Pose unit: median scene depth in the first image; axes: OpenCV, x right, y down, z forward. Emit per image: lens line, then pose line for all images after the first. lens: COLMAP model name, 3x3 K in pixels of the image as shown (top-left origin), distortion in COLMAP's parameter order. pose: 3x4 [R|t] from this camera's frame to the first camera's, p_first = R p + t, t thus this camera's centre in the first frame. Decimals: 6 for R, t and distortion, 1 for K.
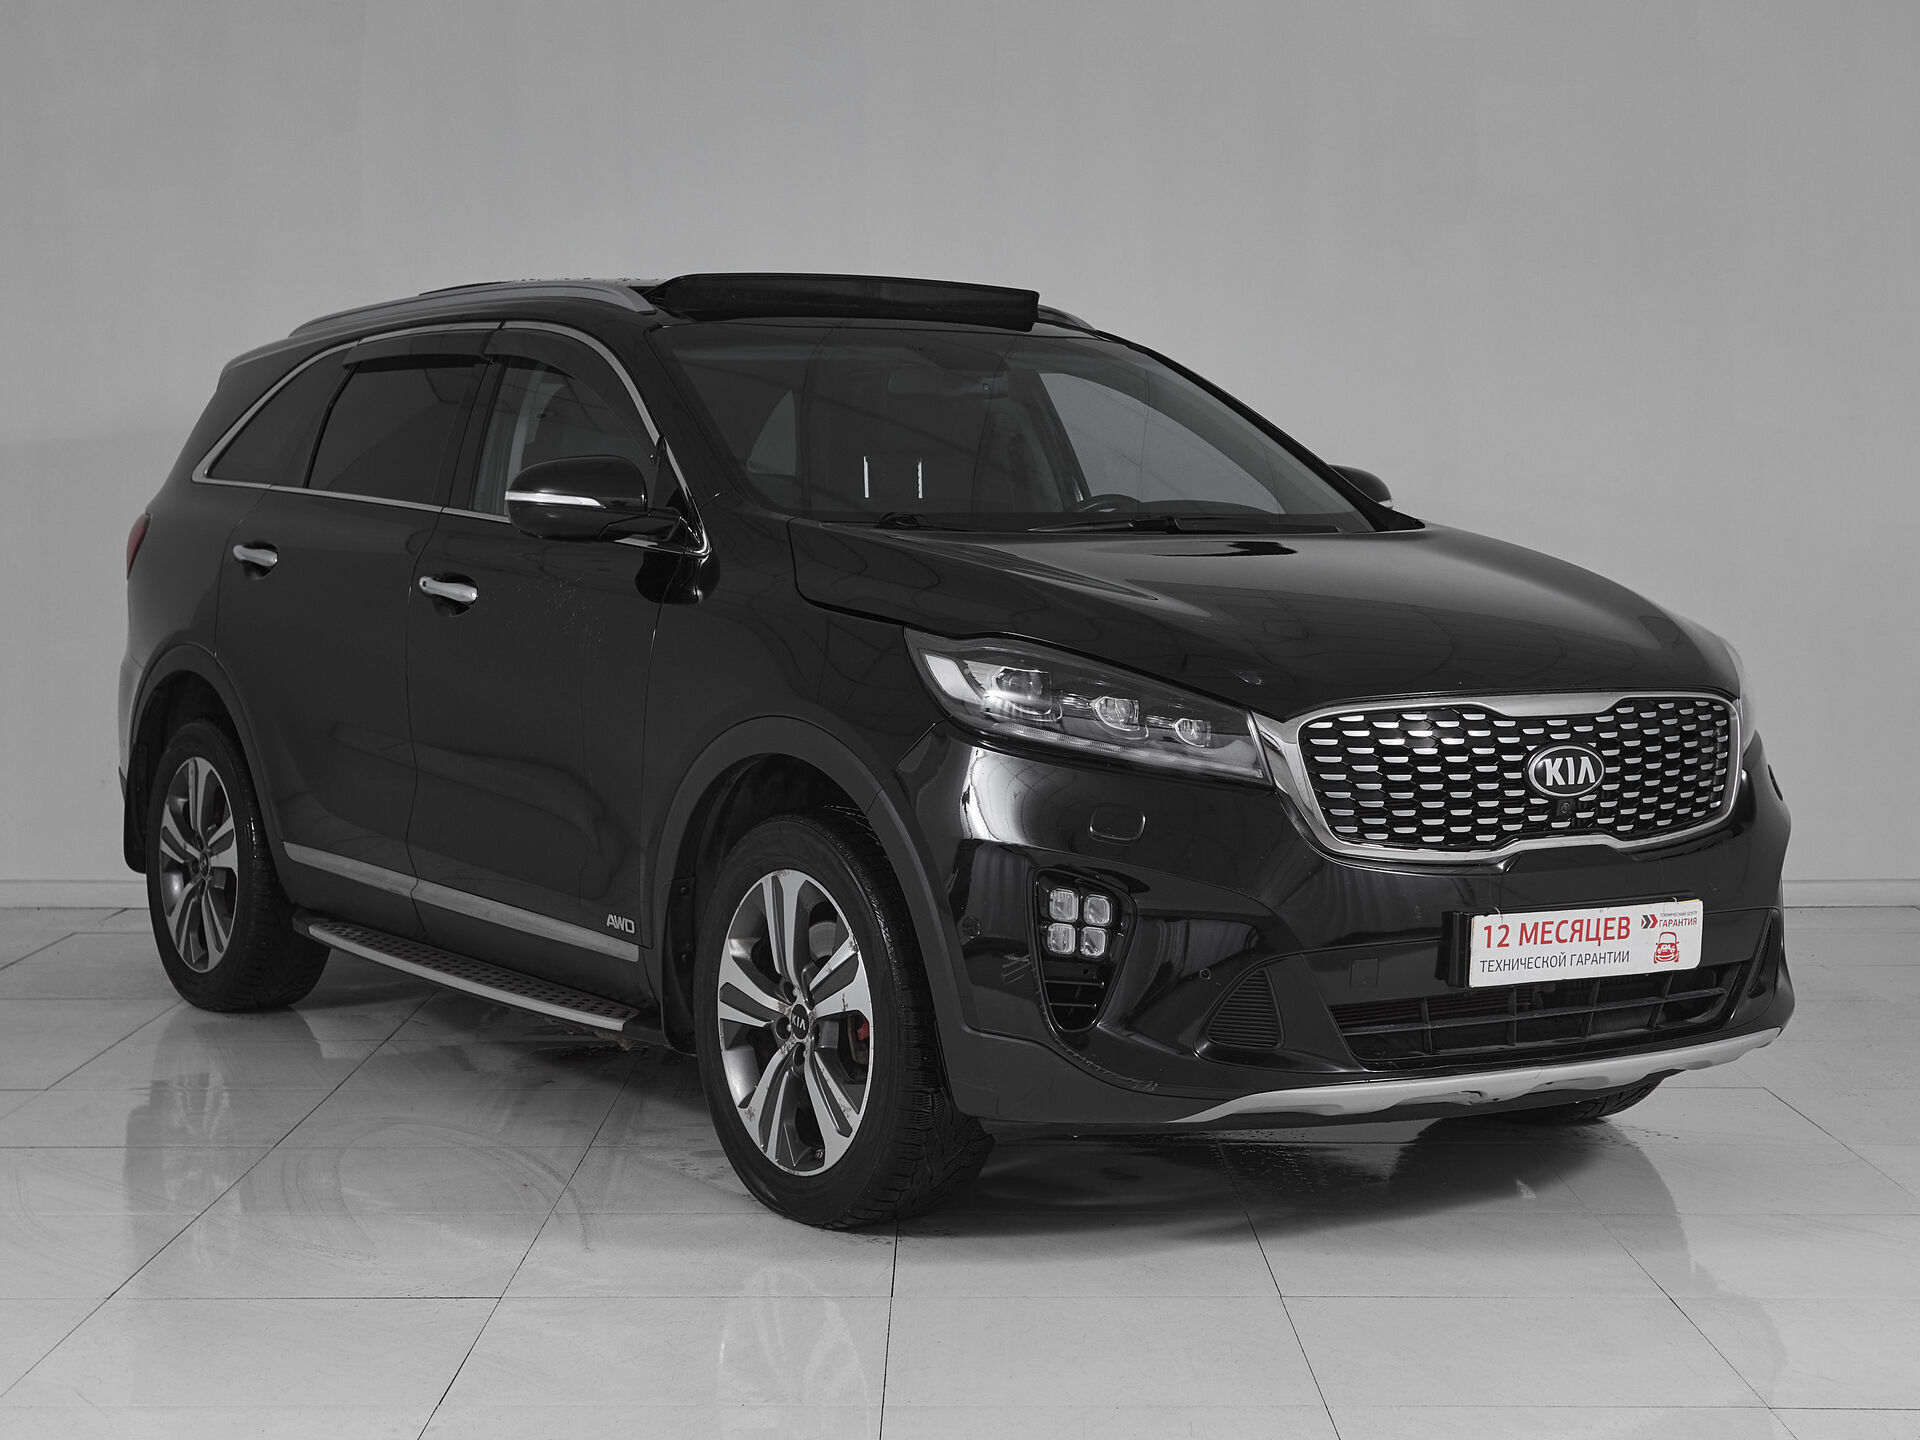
lens RADIAL K [[3099.0, 0, 960.0], [0, 3099.0, 720.0], [0, 0, 1]] dist [0.126789, -0.036973]
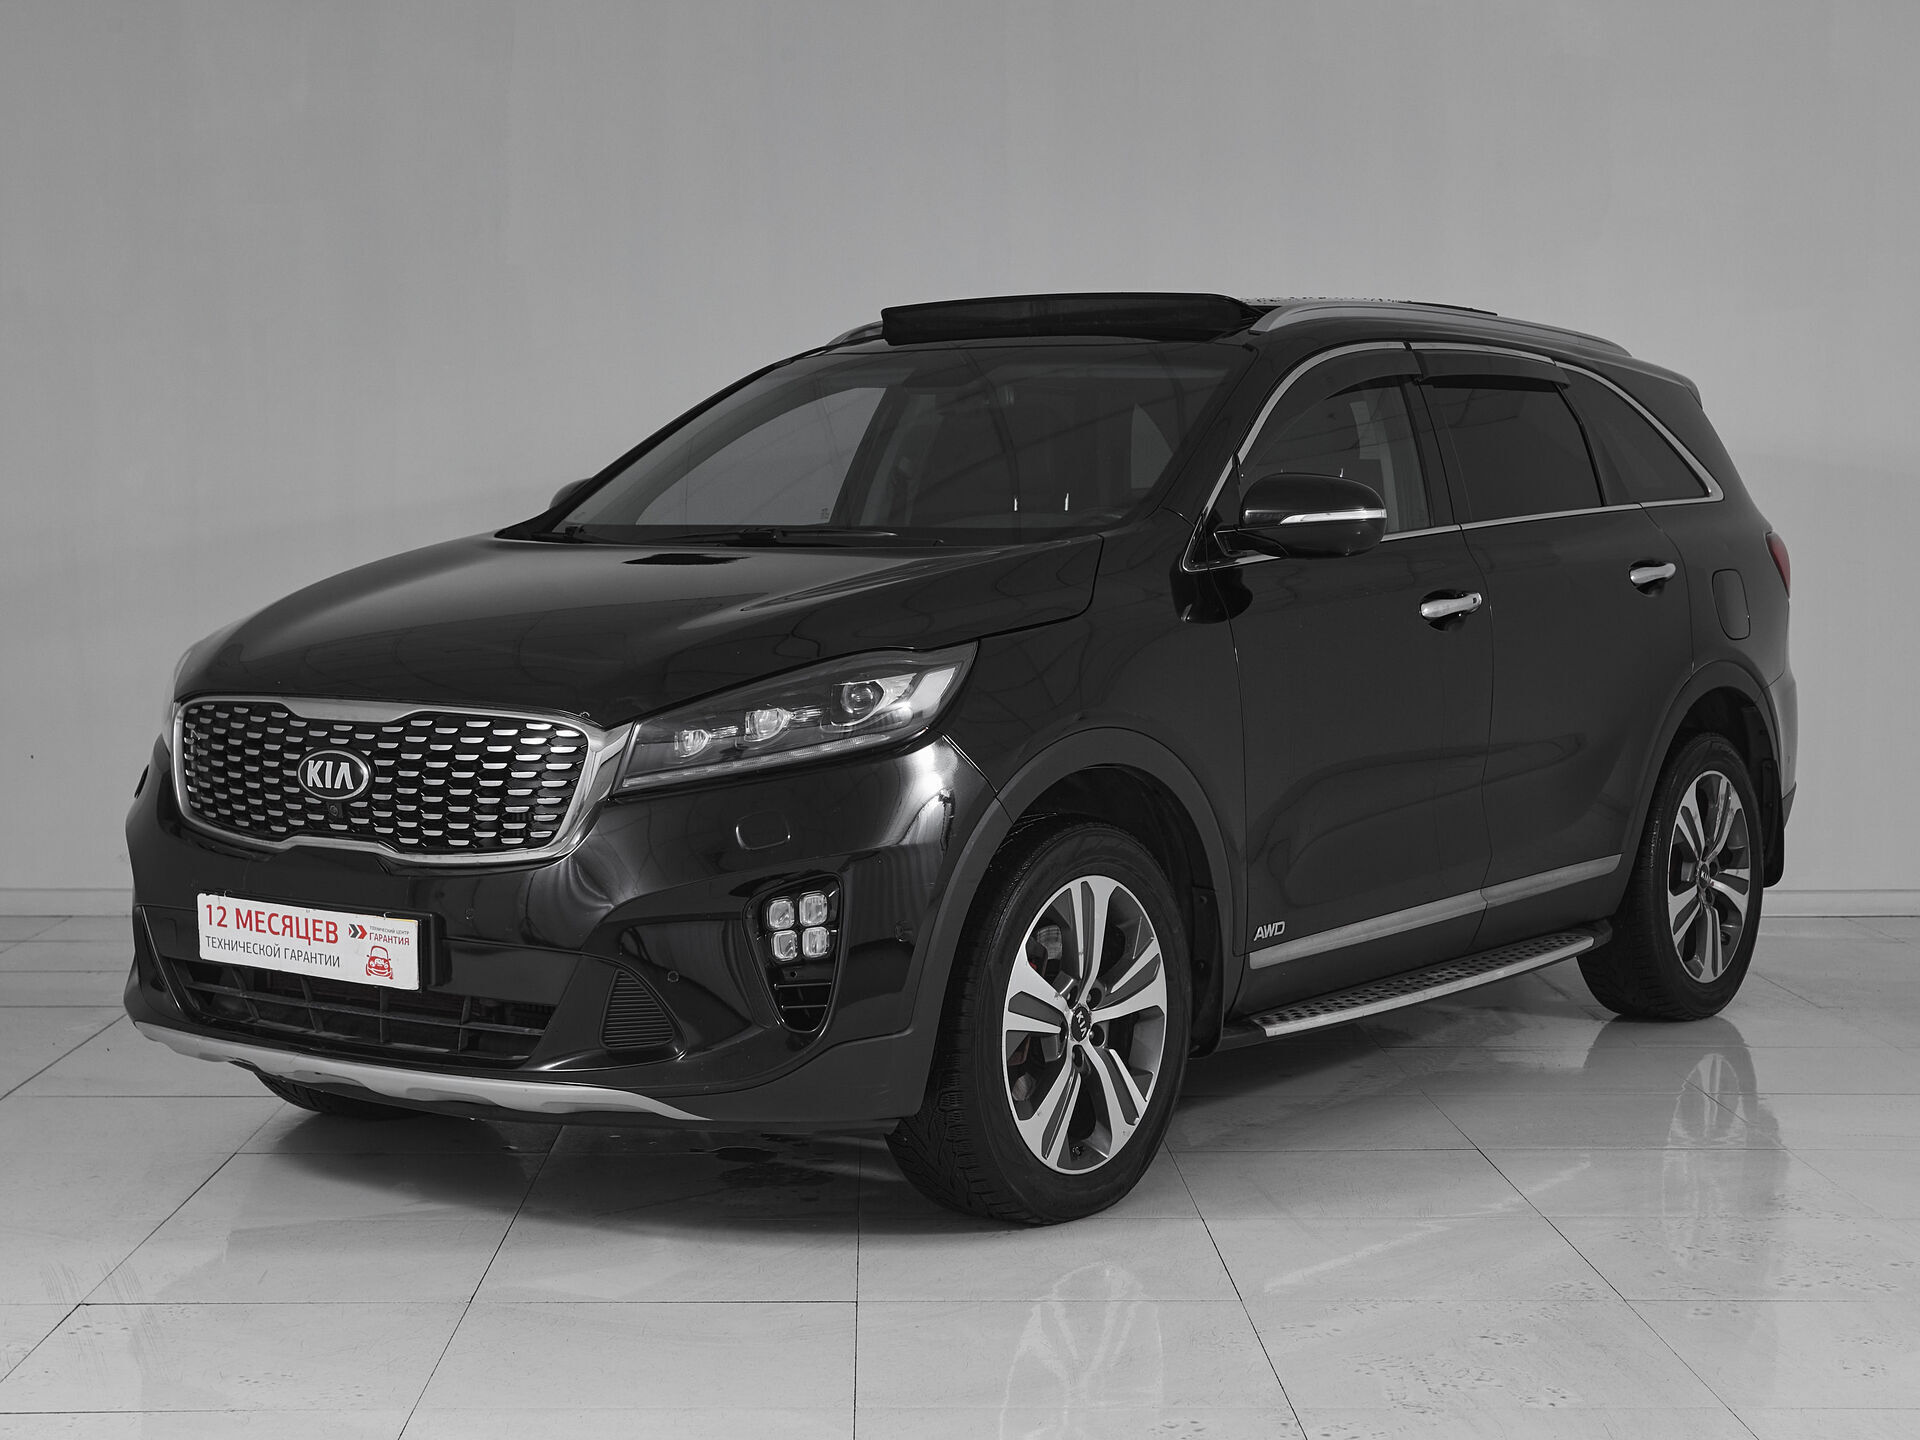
lens RADIAL K [[3098.0, 0, 960.0], [0, 3098.0, 720.0], [0, 0, 1]] dist [-0.037871, -0.031624]
pose [[0.354282, 0.057564, -0.933365, 1.229801], [-0.064978, 0.997207, 0.036837, -0.053211], [0.932878, 0.047598, 0.357033, 0.832824]]
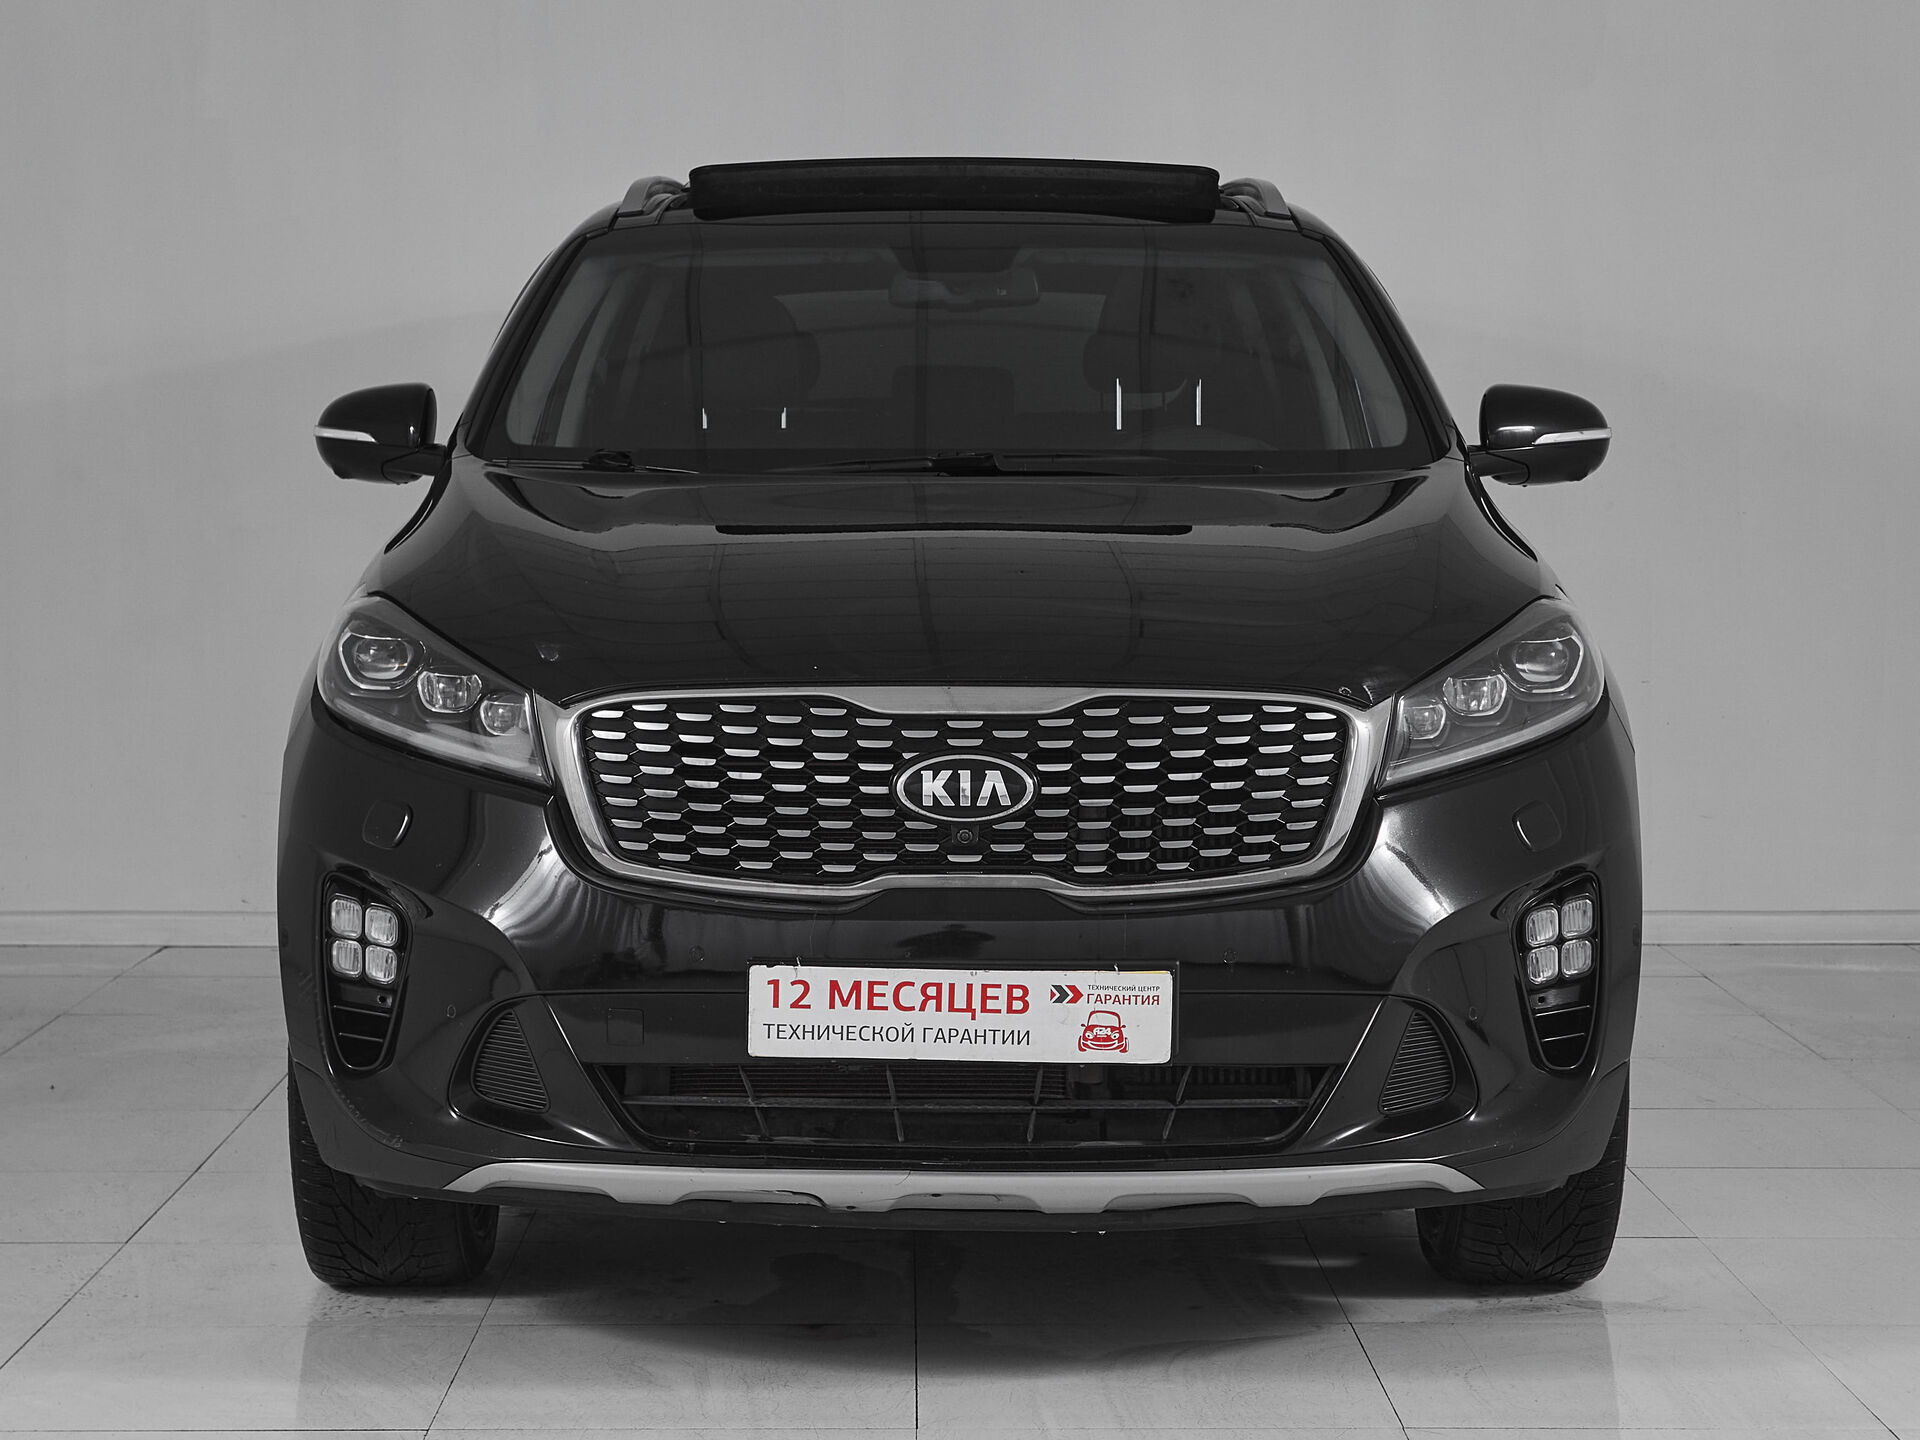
lens RADIAL K [[3818.9, 0, 960.0], [0, 3818.9, 720.0], [0, 0, 1]] dist [0.069962, 0.028399]
pose [[0.825707, 0.037407, -0.562858, 0.723456], [-0.035547, 0.999266, 0.014263, -0.013638], [0.562979, 0.008230, 0.826430, 0.229053]]
